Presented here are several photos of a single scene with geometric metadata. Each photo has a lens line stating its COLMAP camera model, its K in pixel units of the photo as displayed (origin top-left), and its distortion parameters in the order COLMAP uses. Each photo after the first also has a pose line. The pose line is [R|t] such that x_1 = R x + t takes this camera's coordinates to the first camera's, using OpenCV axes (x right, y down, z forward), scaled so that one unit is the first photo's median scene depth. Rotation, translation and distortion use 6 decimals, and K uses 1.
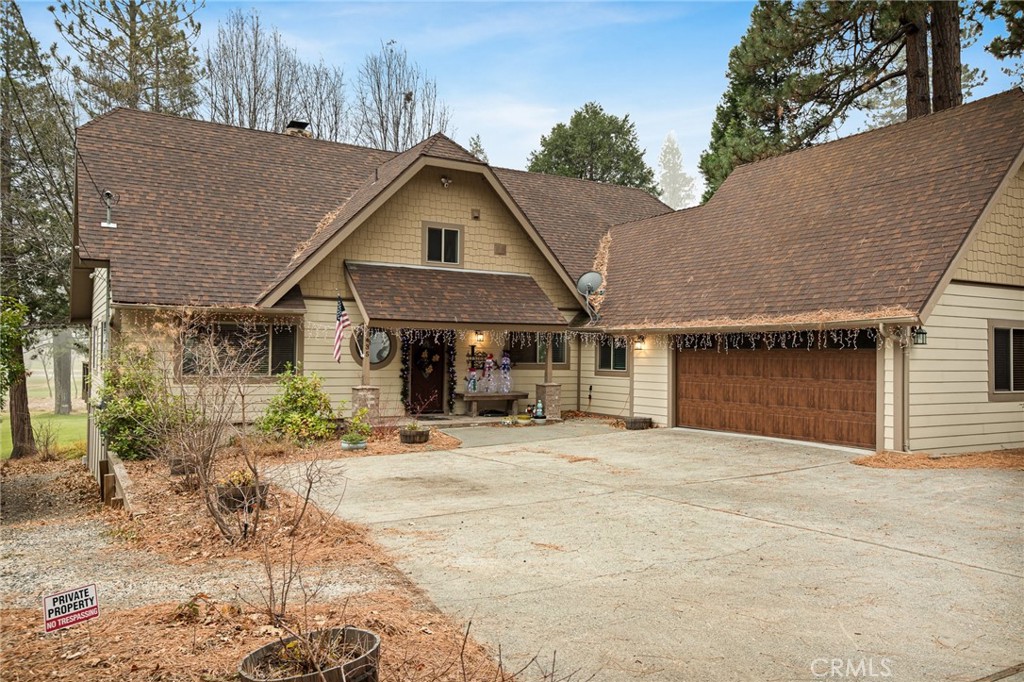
lens RADIAL K [[749.8, 0, 523.8], [0, 749.8, 355.5], [0, 0, 1]] dist [0.000159, 0.005700]
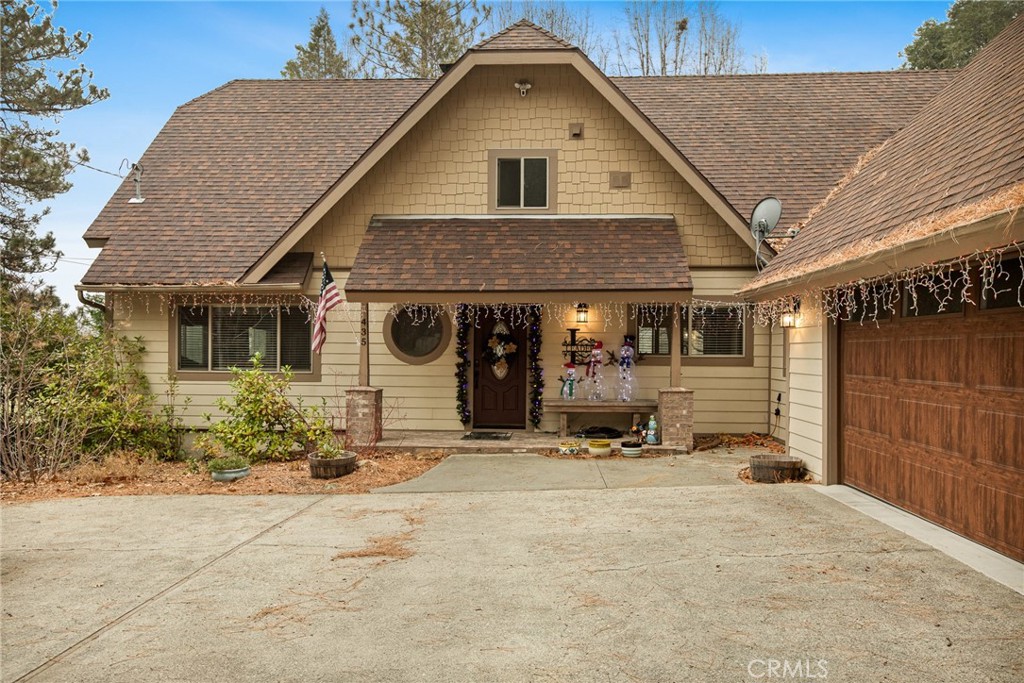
lens RADIAL K [[749.8, 0, 523.8], [0, 749.8, 356.0], [0, 0, 1]] dist [0.000159, 0.005700]
pose [[0.833976, -0.003197, -0.551791, 0.272526], [0.005319, 0.999983, 0.002245, 0.009293], [0.551775, -0.004807, 0.833979, 0.437851]]
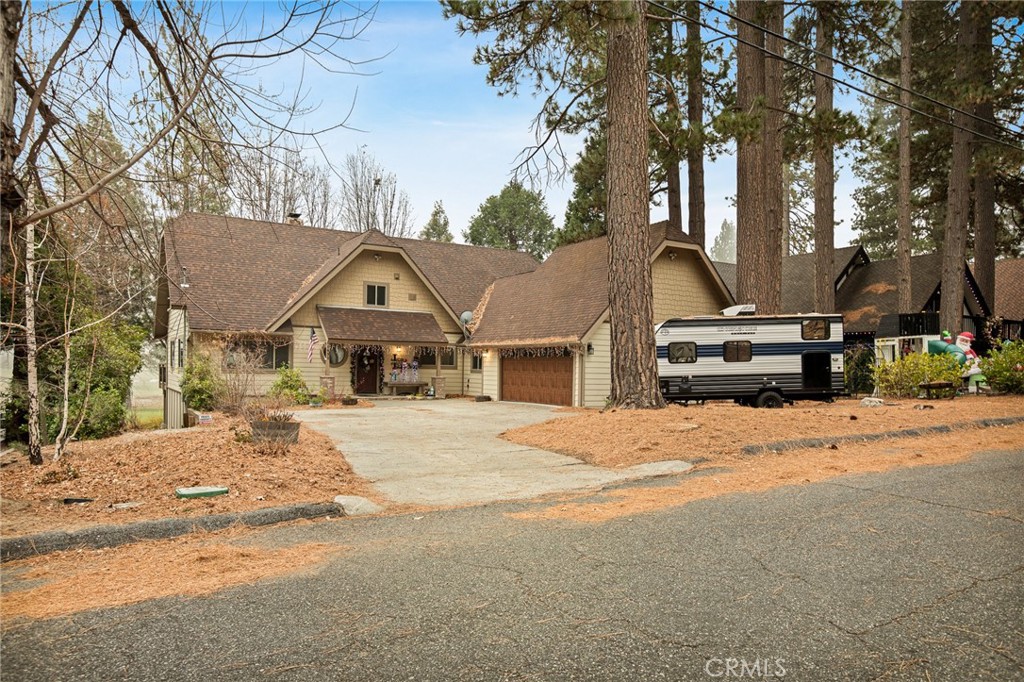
lens RADIAL K [[654.6, 0, 507.7], [0, 654.6, 398.1], [0, 0, 1]] dist [-0.002505, -0.000657]
pose [[0.999897, 0.009703, -0.010584, 0.211975], [-0.009198, 0.998866, 0.046719, 0.014658], [0.011026, -0.046617, 0.998852, -0.500379]]
